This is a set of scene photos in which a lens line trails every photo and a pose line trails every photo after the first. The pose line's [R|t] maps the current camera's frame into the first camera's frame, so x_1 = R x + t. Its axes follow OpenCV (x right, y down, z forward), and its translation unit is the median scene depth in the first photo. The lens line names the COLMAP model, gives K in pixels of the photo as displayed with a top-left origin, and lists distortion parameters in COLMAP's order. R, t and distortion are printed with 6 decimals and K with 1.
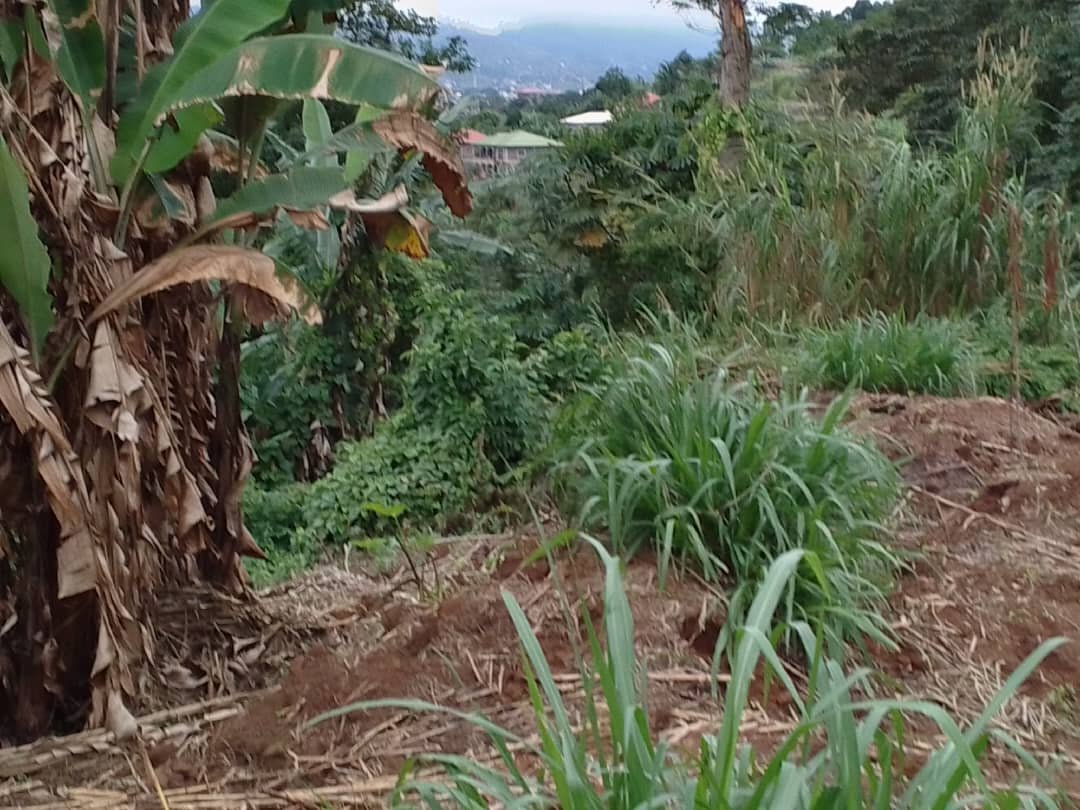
lens RADIAL K [[1079.0, 0, 549.9], [0, 1079.0, 406.3], [0, 0, 1]] dist [0.009406, 0.000000]
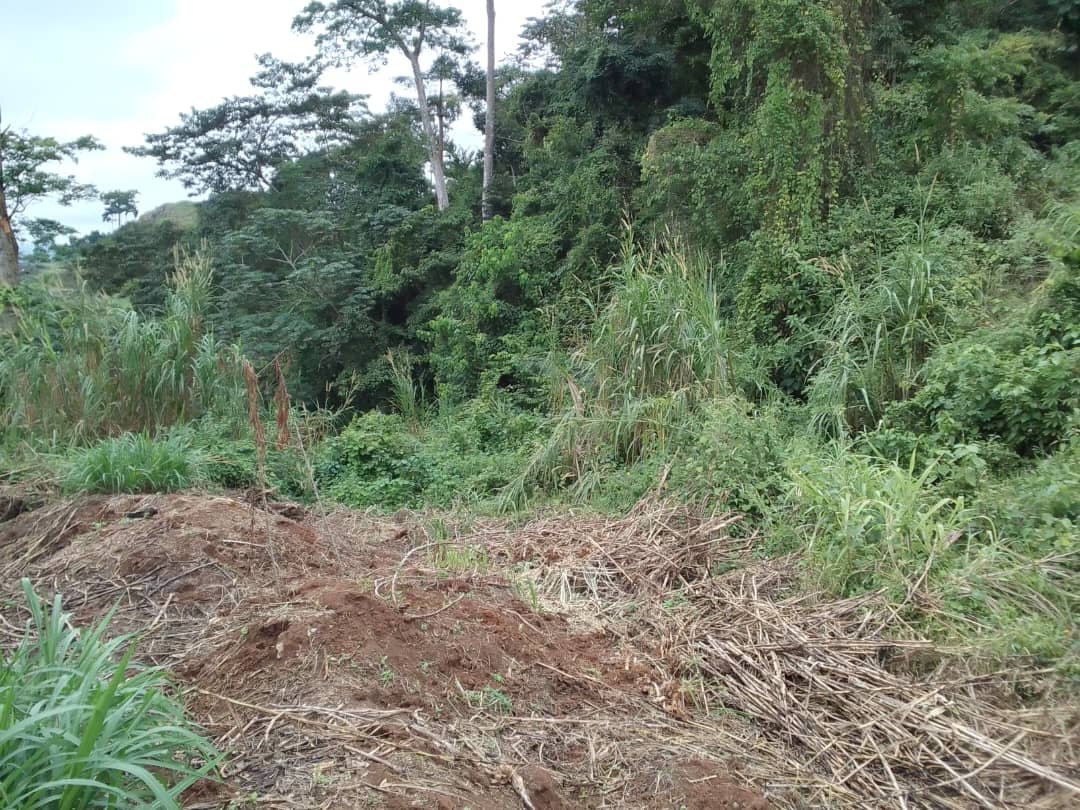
lens RADIAL K [[1079.0, 0, 547.6], [0, 1079.0, 396.0], [0, 0, 1]] dist [0.009406, 0.000000]
pose [[0.788243, -0.041351, 0.613973, -0.138798], [0.136556, 0.984617, -0.109001, 0.111093], [-0.600022, 0.169761, 0.781764, -0.482917]]
